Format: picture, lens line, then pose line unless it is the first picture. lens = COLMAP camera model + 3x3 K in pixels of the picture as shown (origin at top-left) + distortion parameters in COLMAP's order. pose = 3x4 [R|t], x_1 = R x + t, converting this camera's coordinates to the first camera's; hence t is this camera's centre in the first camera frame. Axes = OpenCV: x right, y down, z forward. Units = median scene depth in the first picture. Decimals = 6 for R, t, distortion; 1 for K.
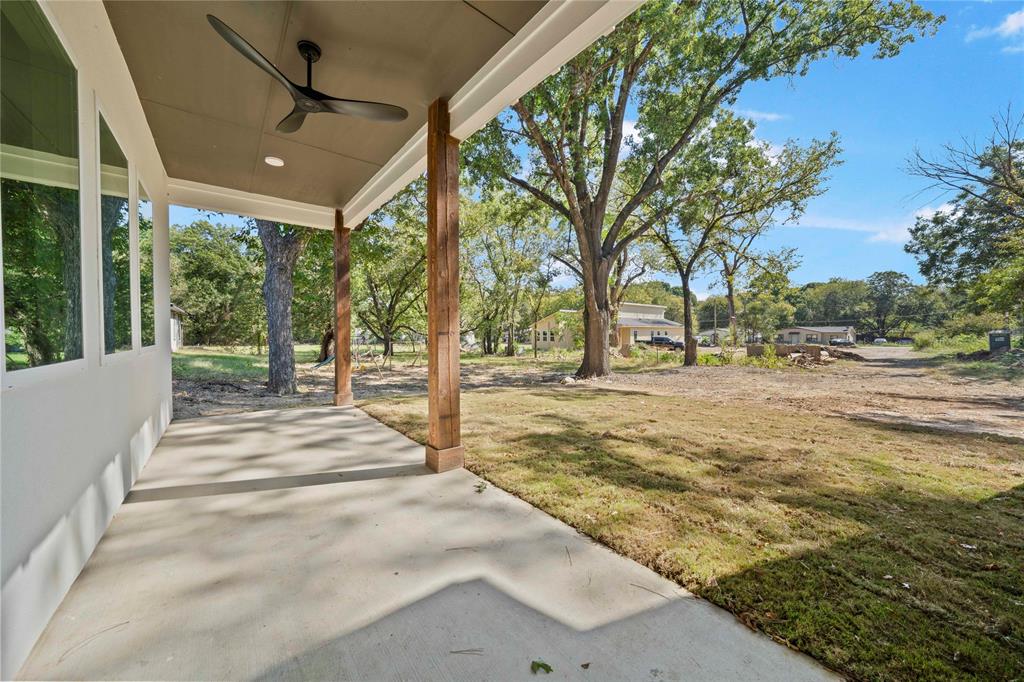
lens RADIAL K [[354.0, 0, 516.1], [0, 354.0, 341.7], [0, 0, 1]] dist [-0.001929, -0.000276]
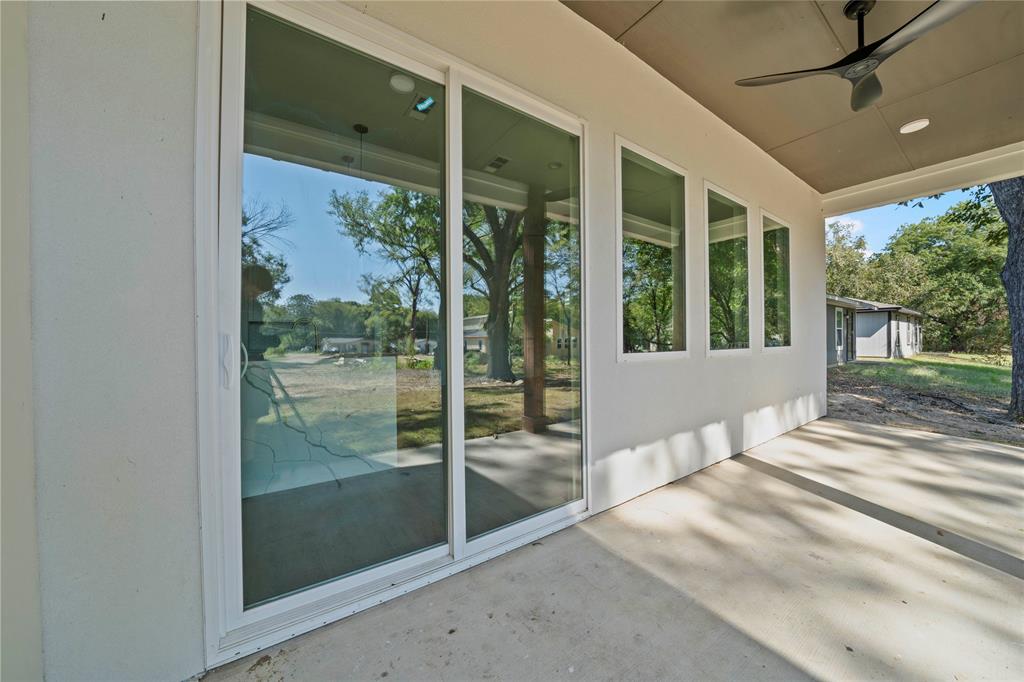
lens RADIAL K [[354.0, 0, 513.5], [0, 354.0, 335.9], [0, 0, 1]] dist [-0.001929, -0.000276]
pose [[-0.091985, -0.004858, -0.995749, 0.189794], [-0.024826, 0.999688, -0.002584, 0.001071], [0.995451, 0.024483, -0.092077, 0.150111]]
